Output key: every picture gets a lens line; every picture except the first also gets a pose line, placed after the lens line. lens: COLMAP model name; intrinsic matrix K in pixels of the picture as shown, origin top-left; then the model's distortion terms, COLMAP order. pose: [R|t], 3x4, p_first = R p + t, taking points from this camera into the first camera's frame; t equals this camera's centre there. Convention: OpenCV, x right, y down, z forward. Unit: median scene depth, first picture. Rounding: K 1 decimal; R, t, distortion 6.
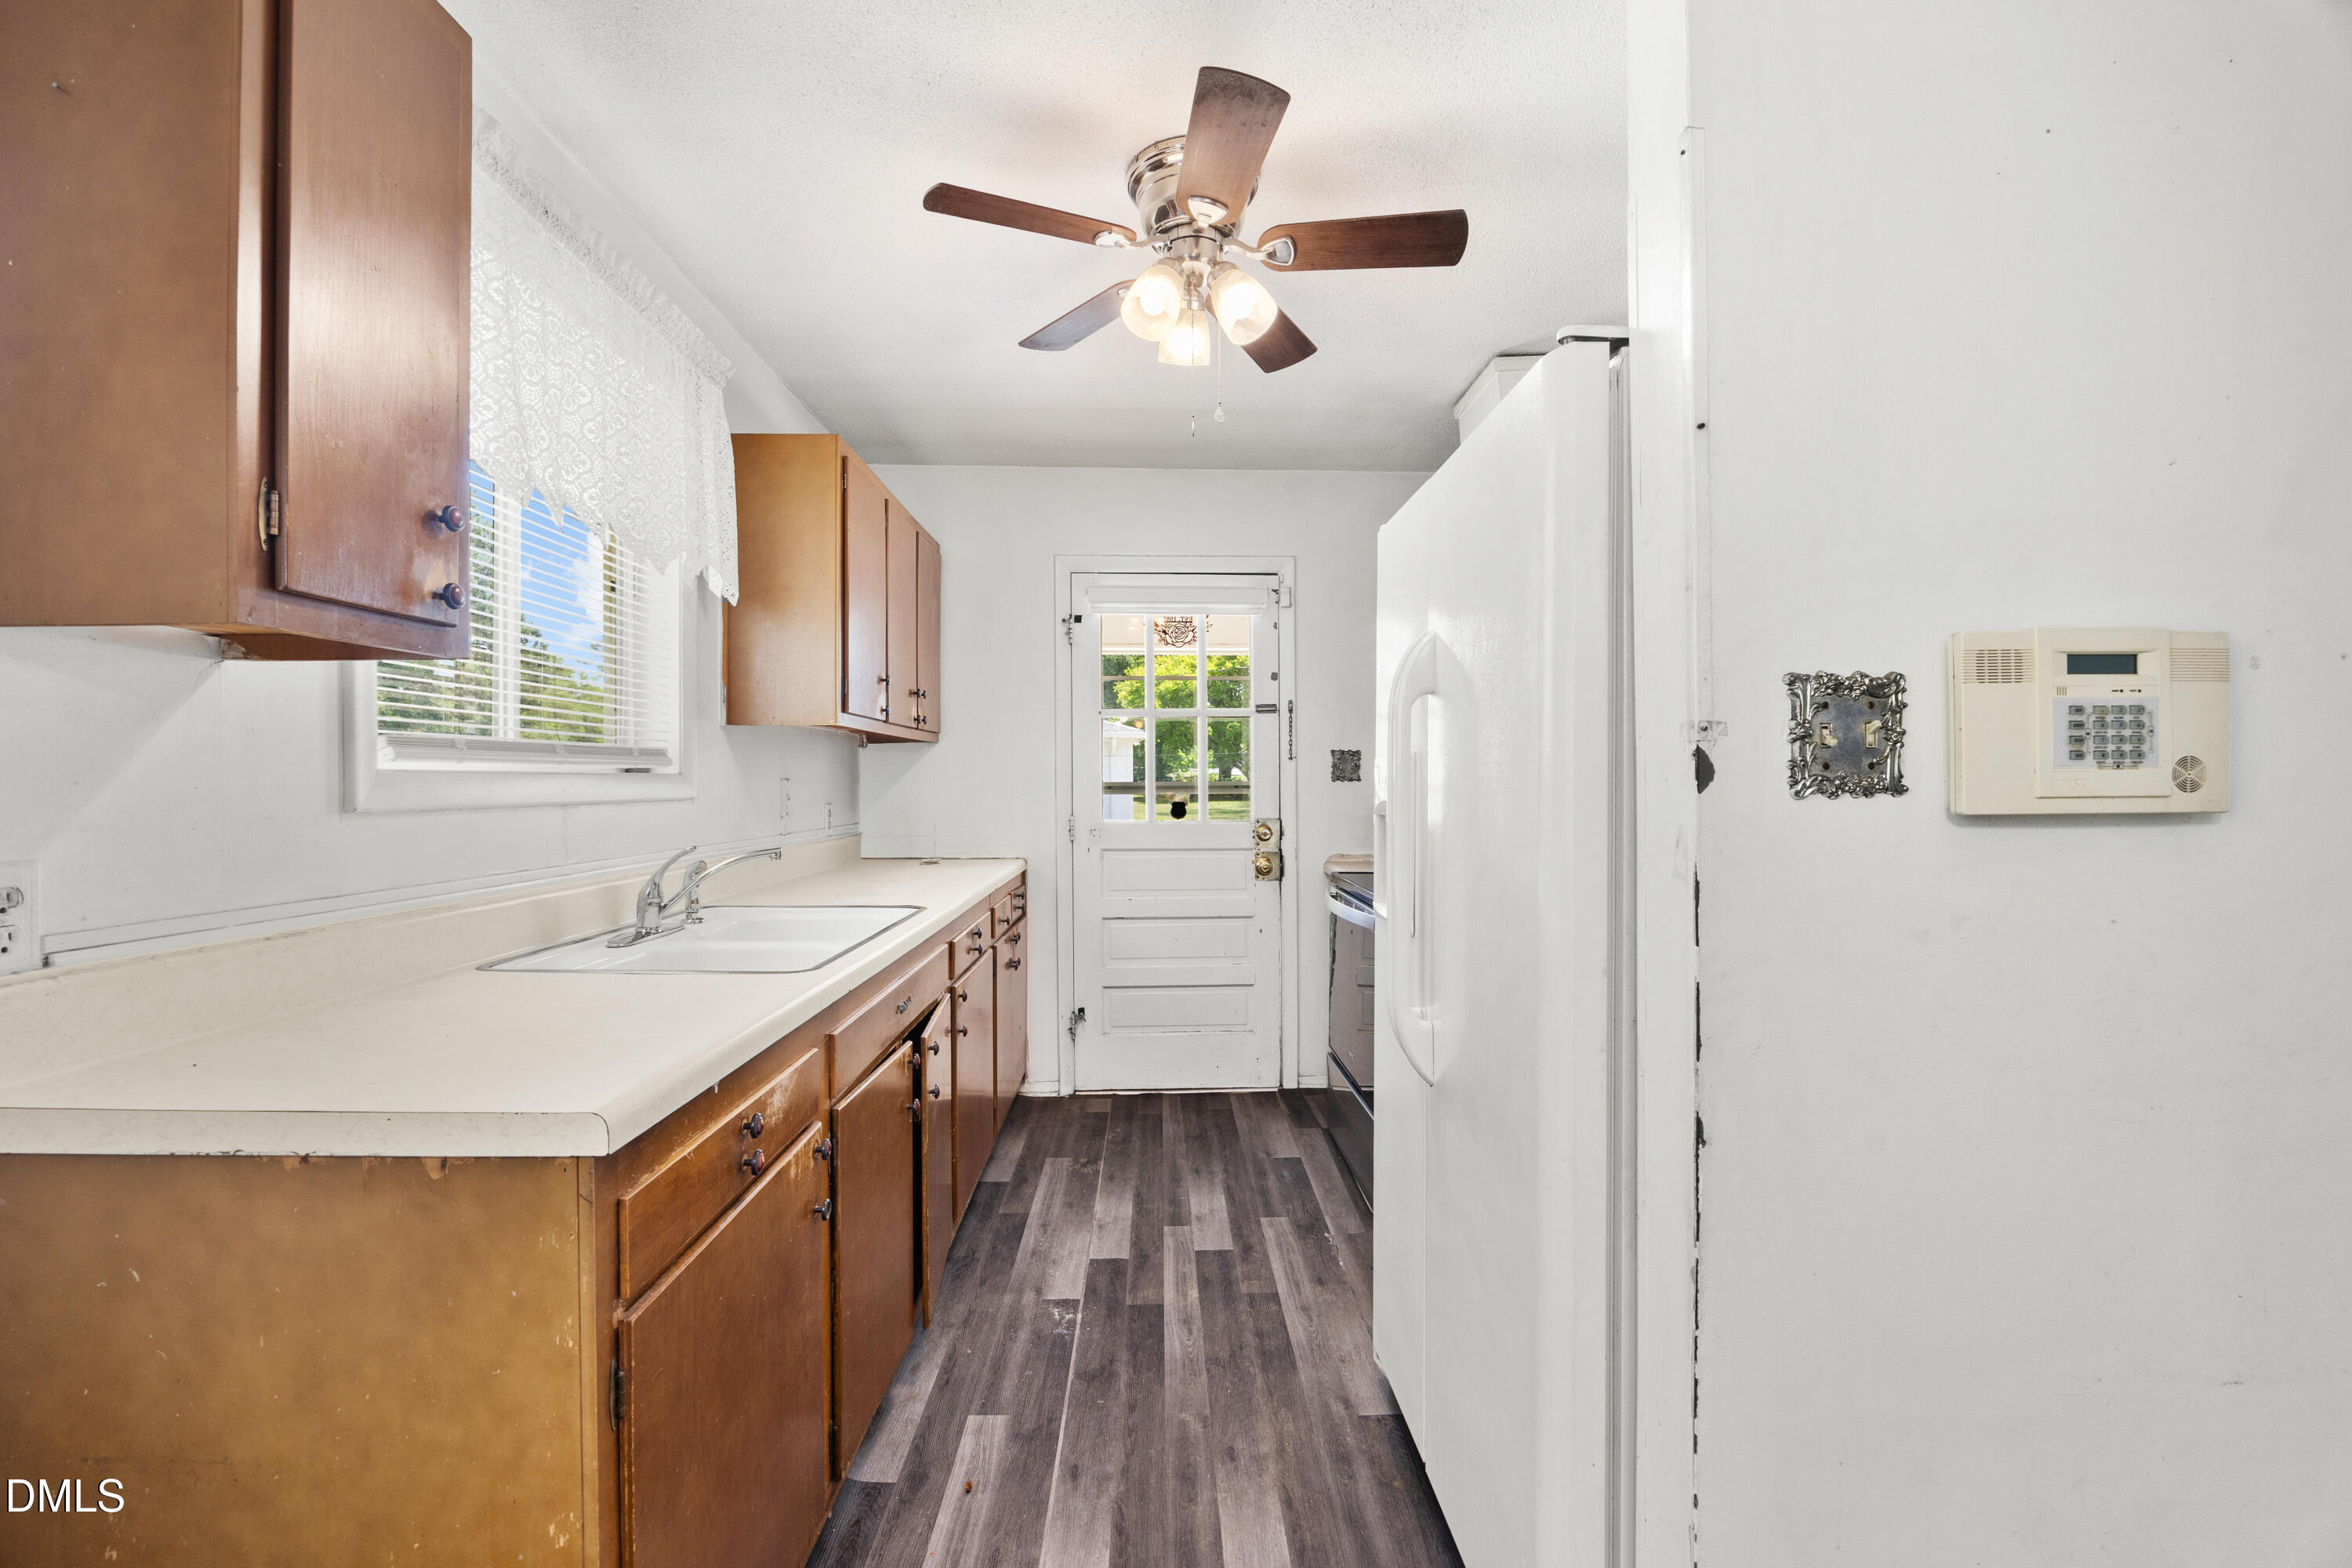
lens RADIAL K [[987.3, 0, 1168.9], [0, 987.3, 779.6], [0, 0, 1]] dist [-0.012151, -0.000595]
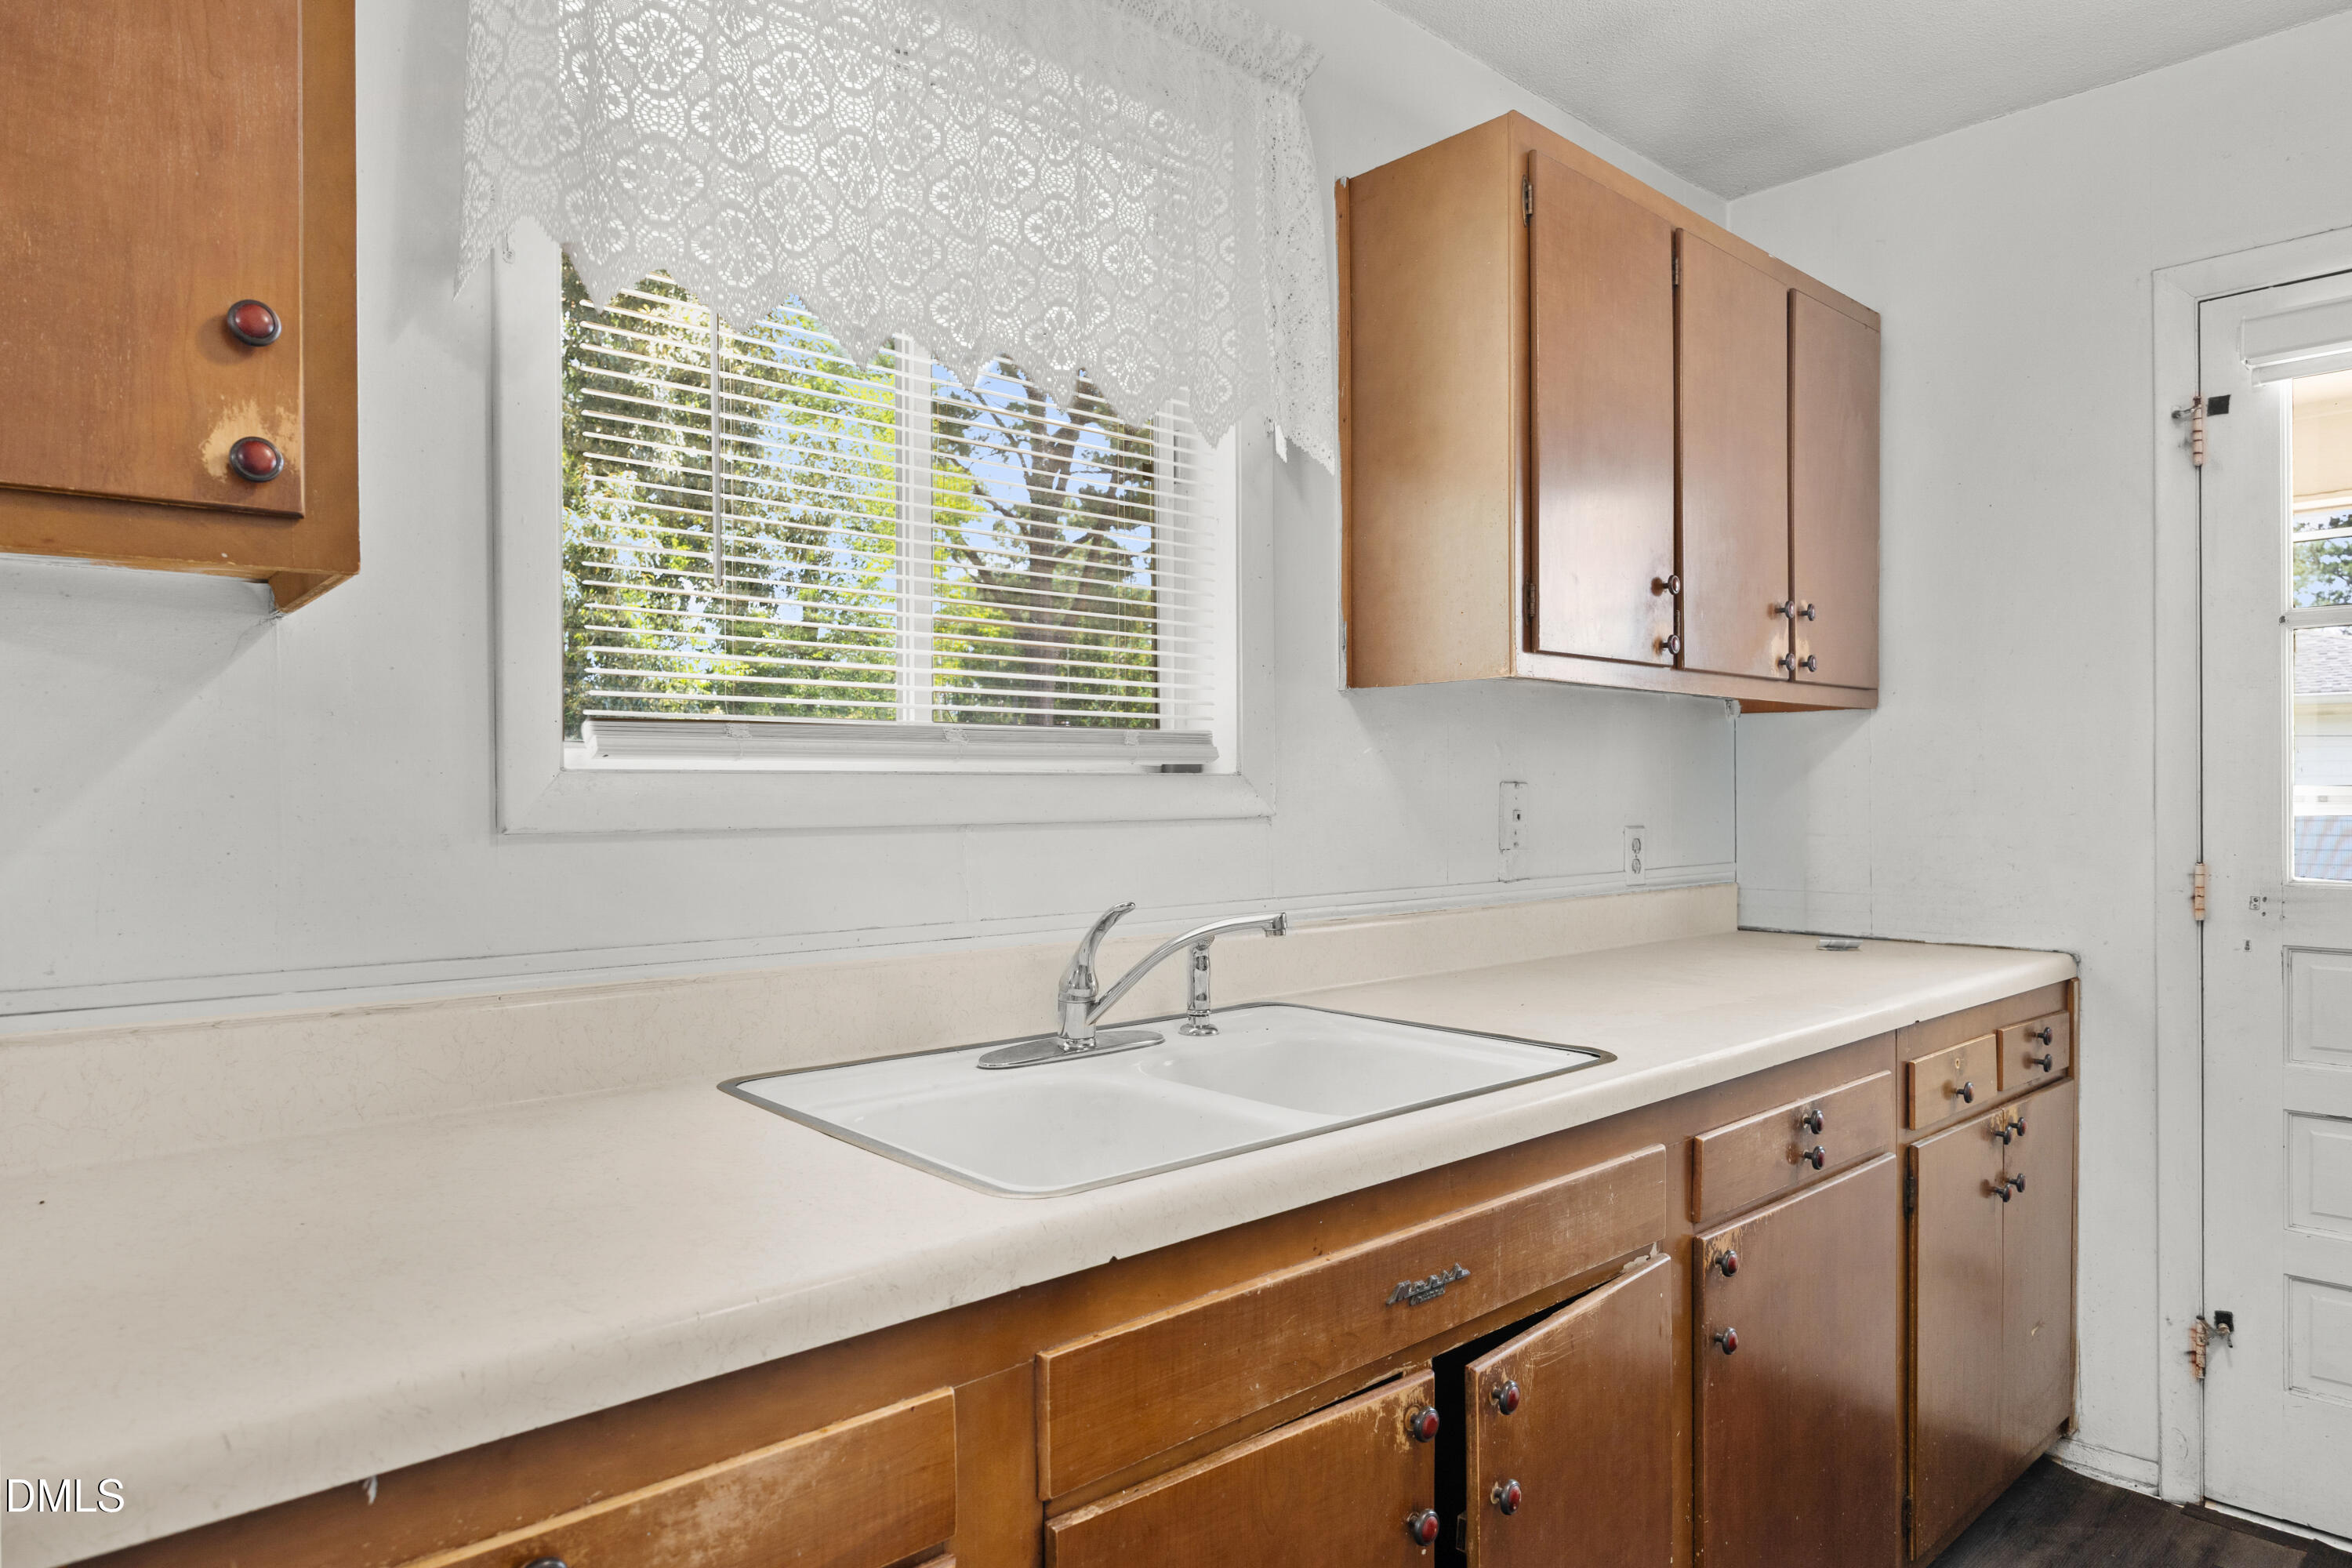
lens RADIAL K [[1380.6, 0, 1168.4], [0, 1380.6, 797.9], [0, 0, 1]] dist [-0.007215, -0.000975]
pose [[0.649532, 0.003739, -0.760325, 0.121050], [0.003987, 0.999957, 0.008323, 0.001933], [0.760324, -0.008437, 0.649490, 0.483716]]
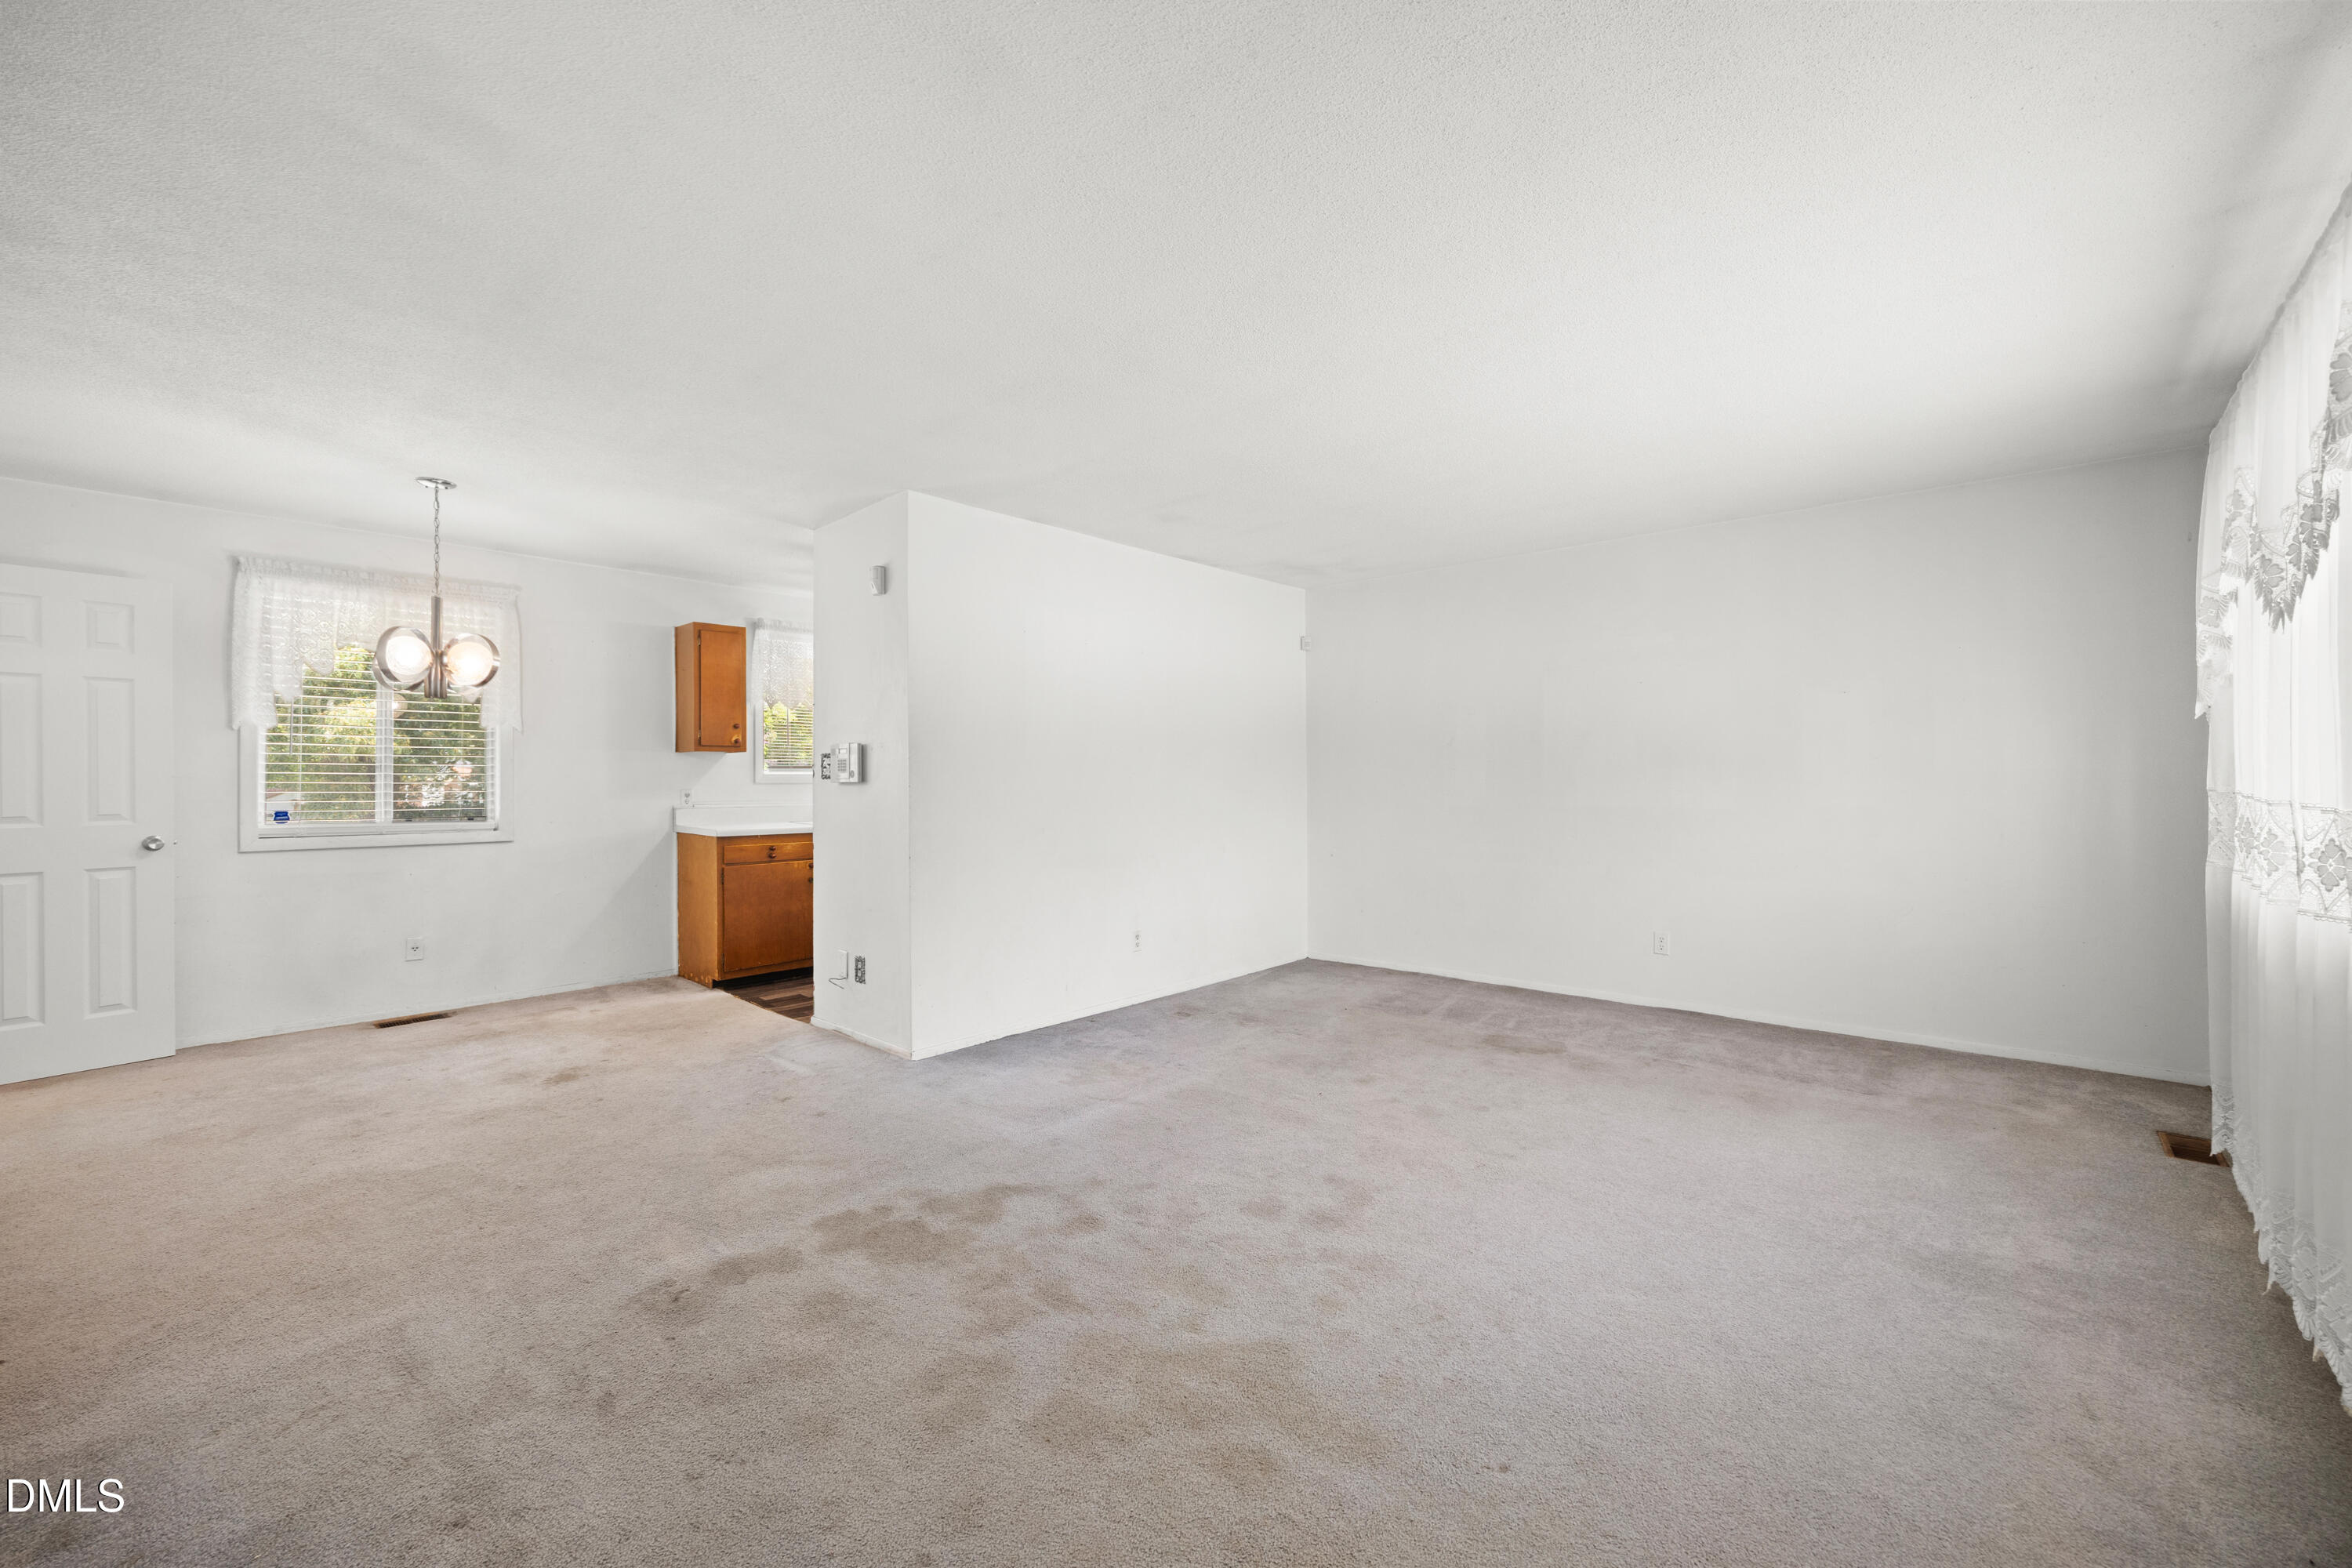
lens RADIAL K [[910.4, 0, 1170.1], [0, 910.4, 774.9], [0, 0, 1]] dist [-0.001093, -0.000061]
pose [[0.726892, -0.004361, -0.686737, 2.348235], [0.003909, 0.999990, -0.002212, 0.007955], [0.686740, -0.001076, 0.726902, -0.518224]]
